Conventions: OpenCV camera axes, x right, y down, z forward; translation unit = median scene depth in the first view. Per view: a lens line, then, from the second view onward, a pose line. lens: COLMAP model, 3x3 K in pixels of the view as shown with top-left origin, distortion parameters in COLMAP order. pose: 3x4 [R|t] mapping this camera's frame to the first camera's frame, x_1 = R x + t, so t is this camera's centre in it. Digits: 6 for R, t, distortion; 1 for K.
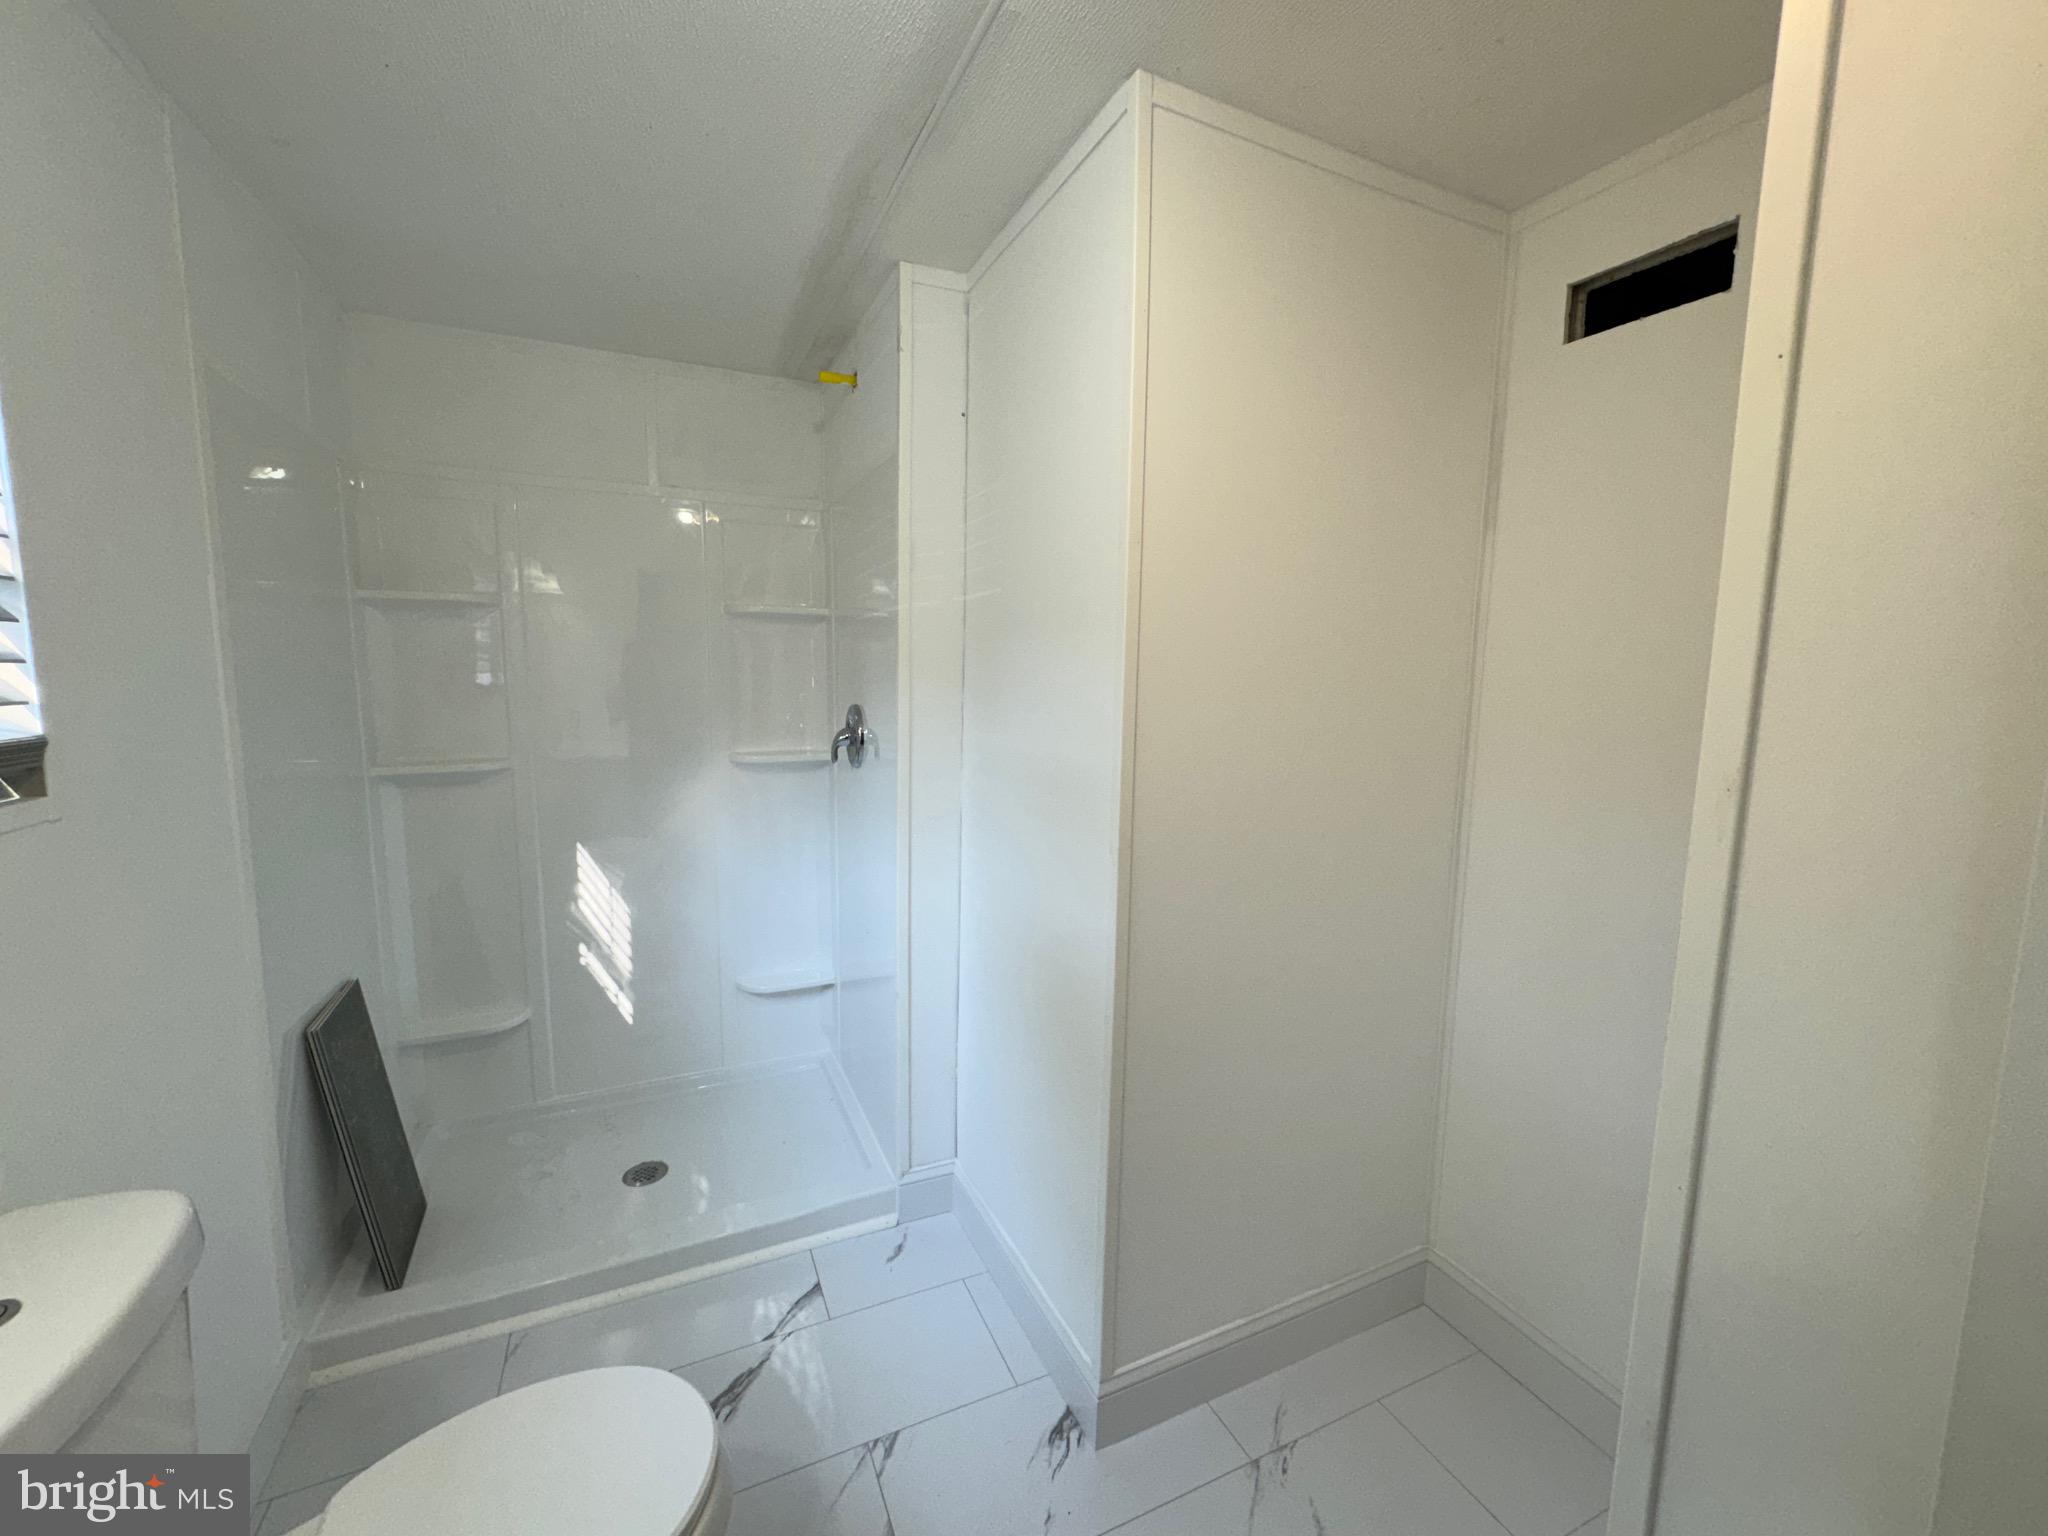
lens RADIAL K [[814.7, 0, 1020.1], [0, 814.7, 765.2], [0, 0, 1]] dist [-0.000337, 0.000143]
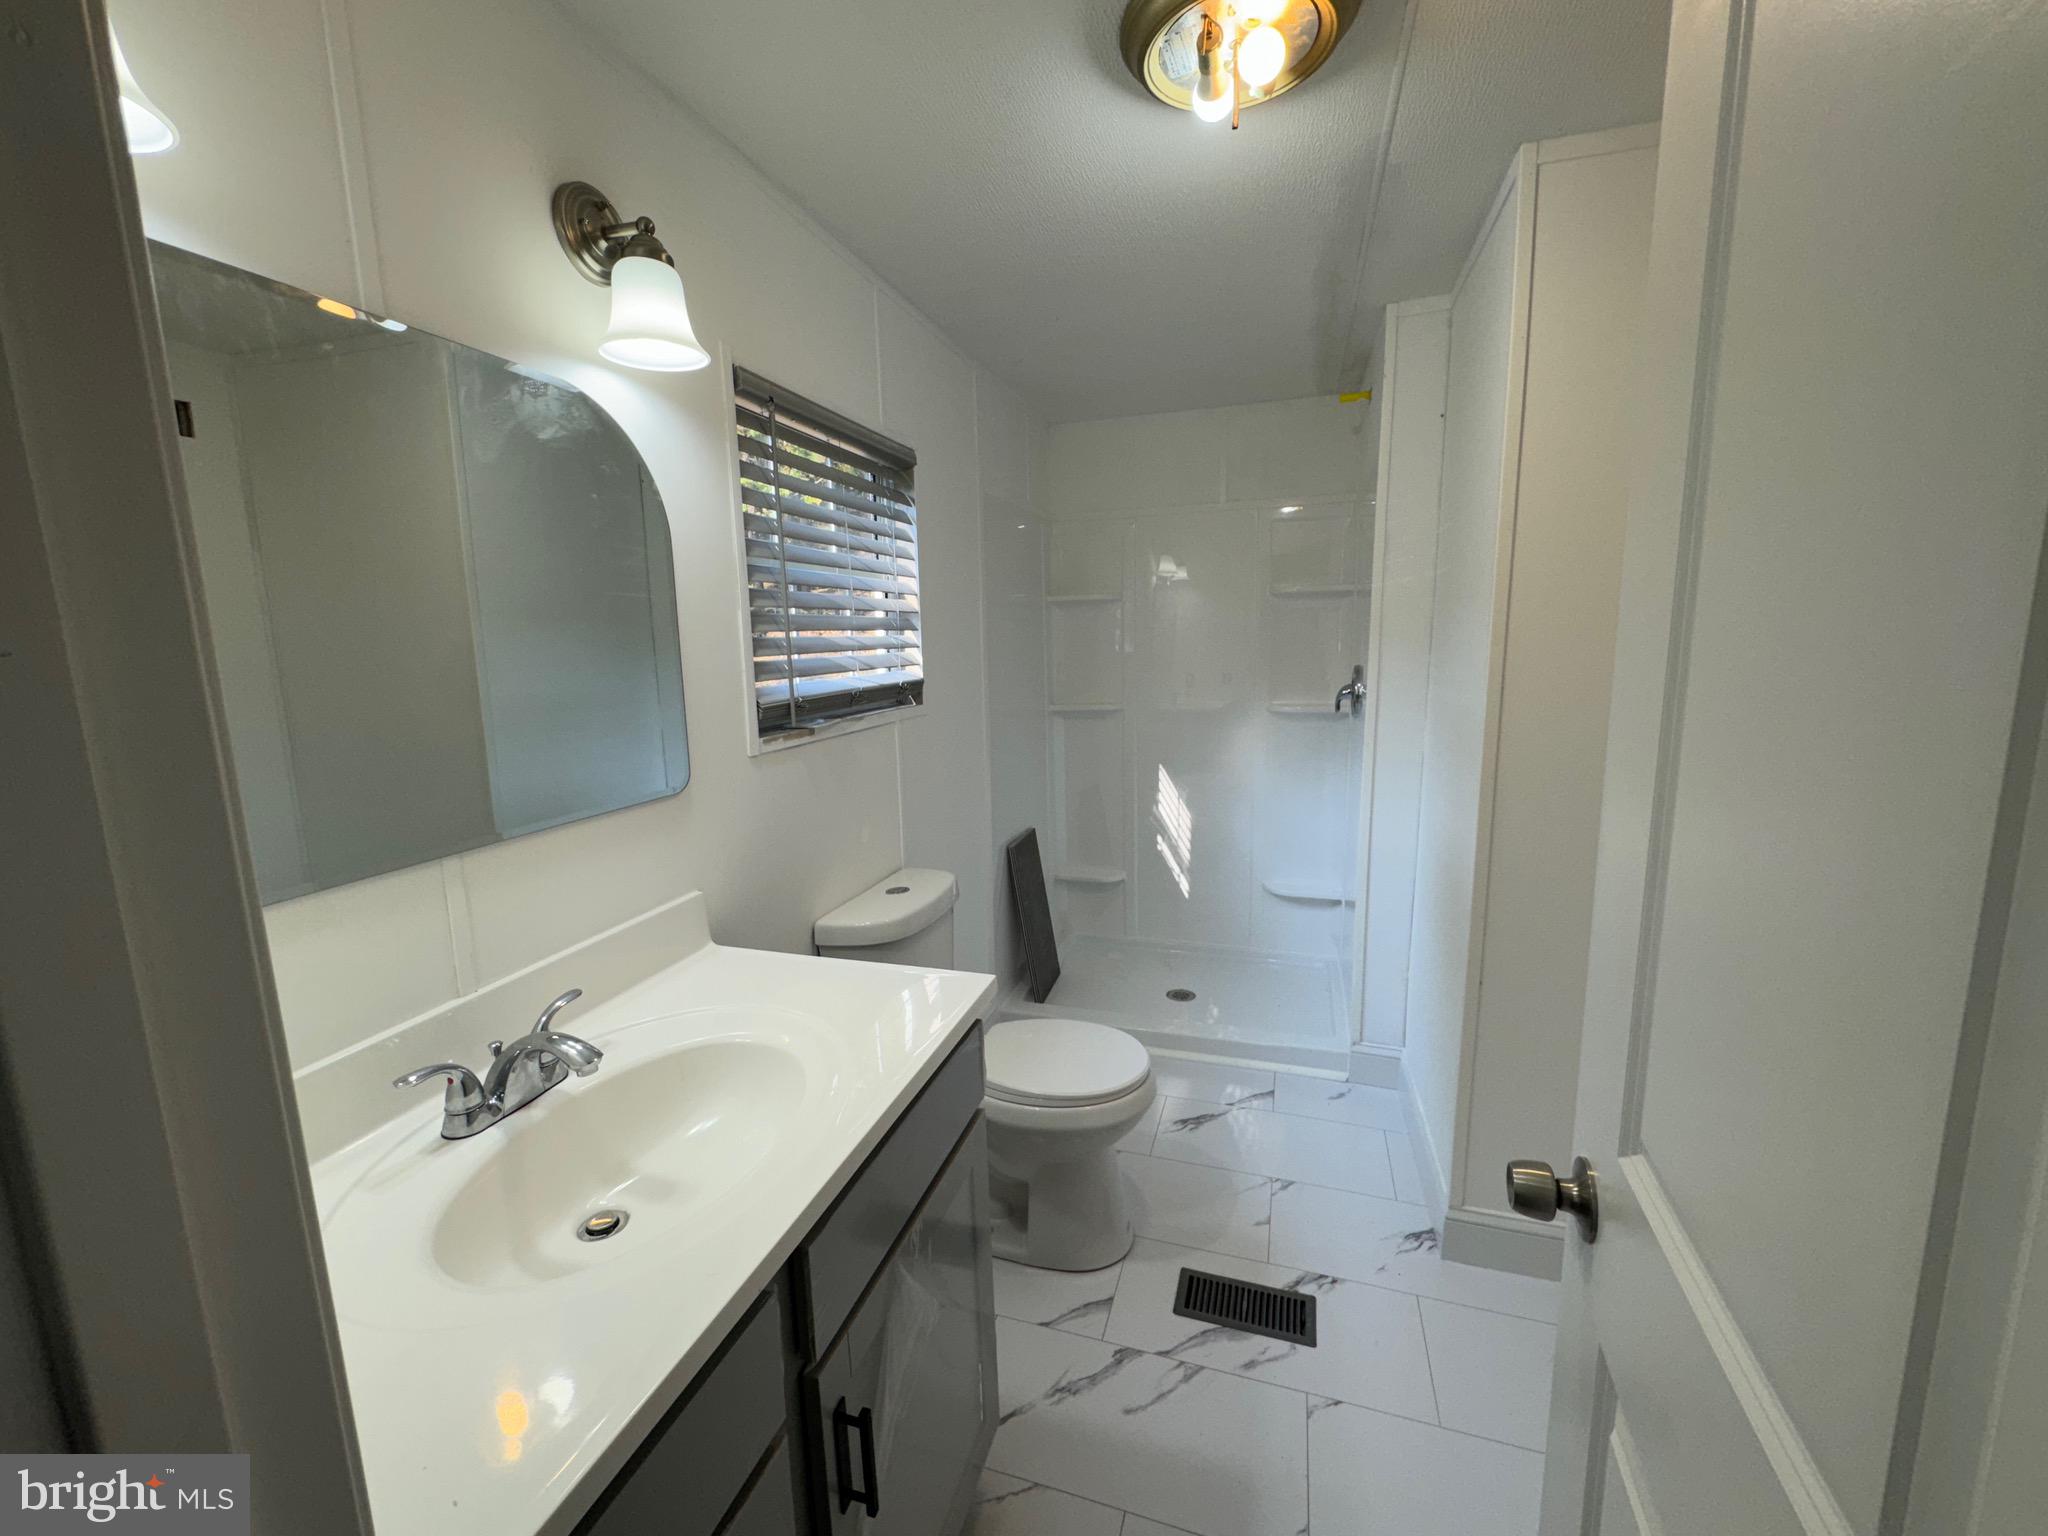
lens RADIAL K [[814.7, 0, 1028.2], [0, 814.7, 764.8], [0, 0, 1]] dist [-0.000337, 0.000143]
pose [[0.737679, 0.077679, -0.670669, 0.259765], [-0.048991, 0.996899, 0.061578, 0.022018], [0.673372, -0.012569, 0.739197, -0.224214]]
